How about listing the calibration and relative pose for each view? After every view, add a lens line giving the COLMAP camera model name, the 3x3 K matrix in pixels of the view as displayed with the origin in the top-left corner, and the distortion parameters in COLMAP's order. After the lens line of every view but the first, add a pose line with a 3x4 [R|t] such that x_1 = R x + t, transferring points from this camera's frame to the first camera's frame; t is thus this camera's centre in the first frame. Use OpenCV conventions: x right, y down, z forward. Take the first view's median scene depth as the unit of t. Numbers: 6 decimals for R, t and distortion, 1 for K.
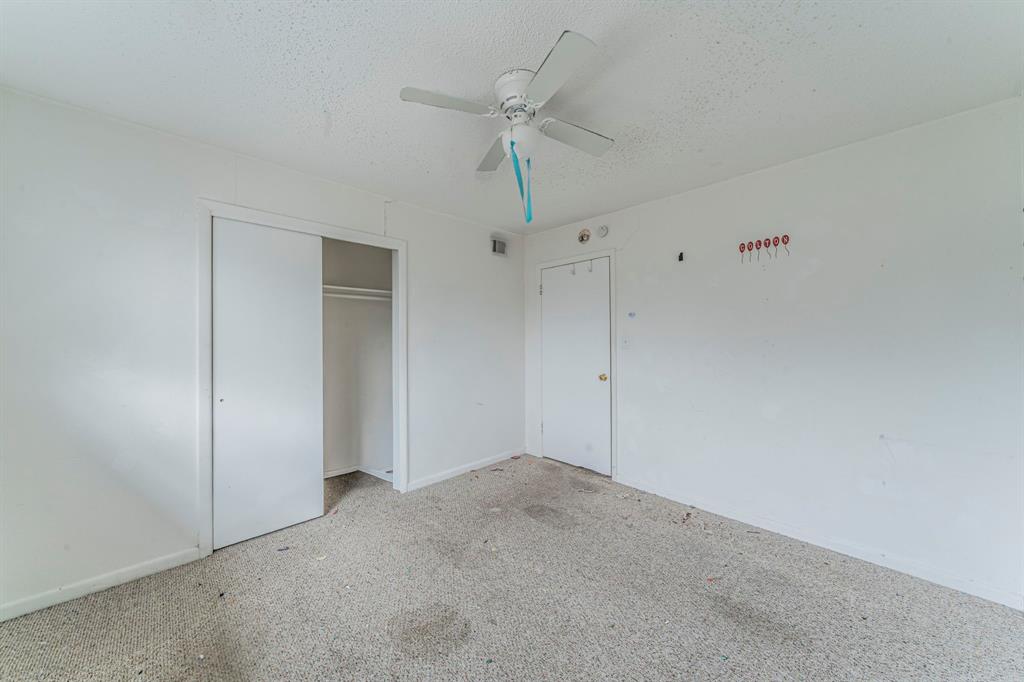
lens RADIAL K [[355.6, 0, 512.8], [0, 355.6, 336.5], [0, 0, 1]] dist [-0.000620, -0.000024]
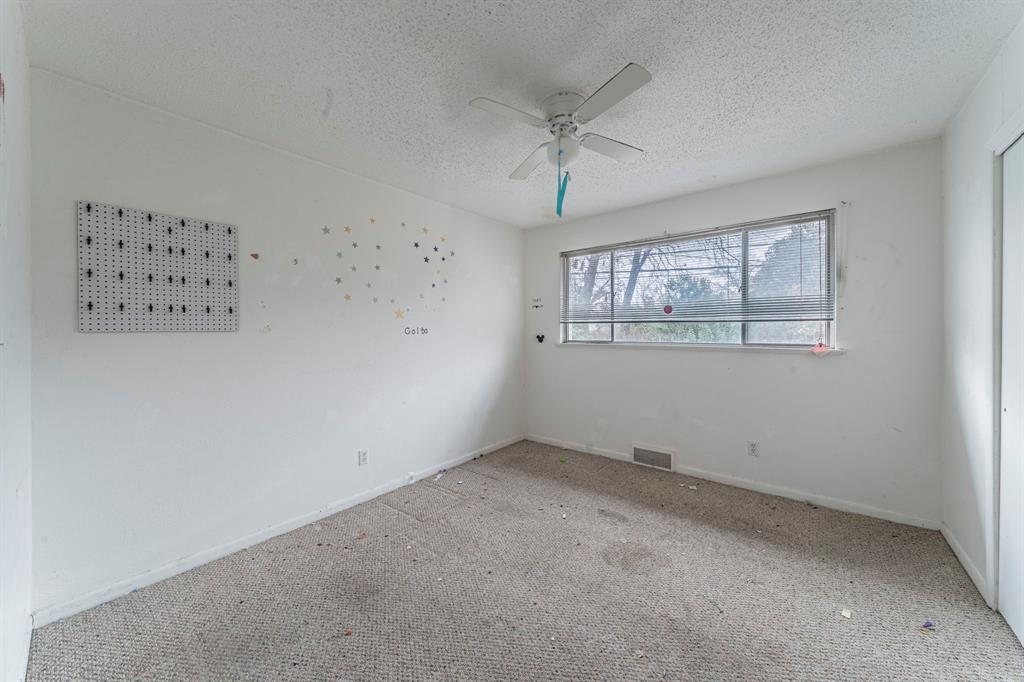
lens RADIAL K [[355.6, 0, 512.8], [0, 355.6, 336.5], [0, 0, 1]] dist [-0.000620, -0.000024]
pose [[-0.992760, 0.003875, -0.120053, 0.345116], [0.003320, 0.999983, 0.004827, 0.014550], [0.120069, 0.004394, -0.992756, 2.145477]]
